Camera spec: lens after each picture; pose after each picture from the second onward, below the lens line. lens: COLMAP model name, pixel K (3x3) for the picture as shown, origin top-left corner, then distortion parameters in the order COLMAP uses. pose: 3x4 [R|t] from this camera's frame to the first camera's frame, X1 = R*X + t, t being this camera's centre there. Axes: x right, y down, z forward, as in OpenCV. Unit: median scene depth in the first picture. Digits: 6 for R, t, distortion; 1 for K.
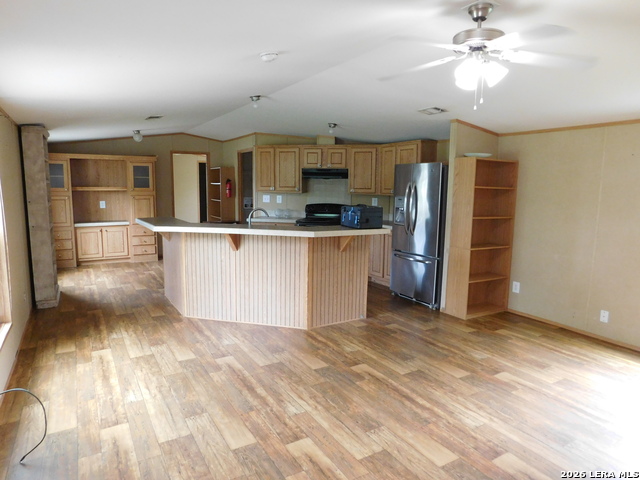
lens RADIAL K [[424.0, 0, 322.7], [0, 424.0, 223.3], [0, 0, 1]] dist [-0.035280, 0.001043]
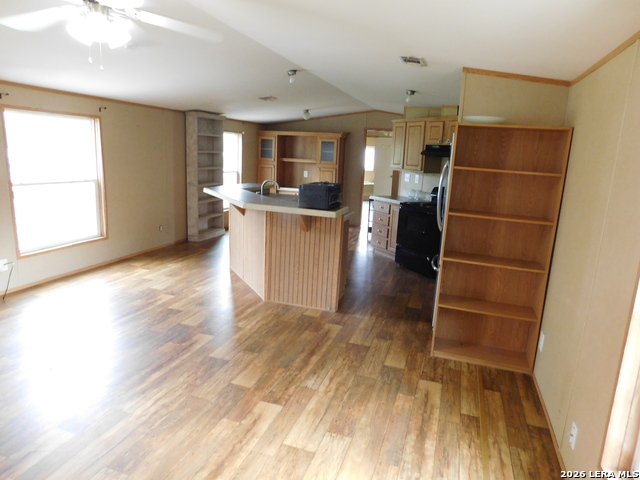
lens RADIAL K [[421.4, 0, 320.0], [0, 421.4, 240.0], [0, 0, 1]] dist [-0.070745, 0.056125]
pose [[0.659146, 0.171627, -0.732169, 0.704524], [-0.108424, 0.985125, 0.133313, -0.040518], [0.744158, -0.008488, 0.667950, 0.386597]]
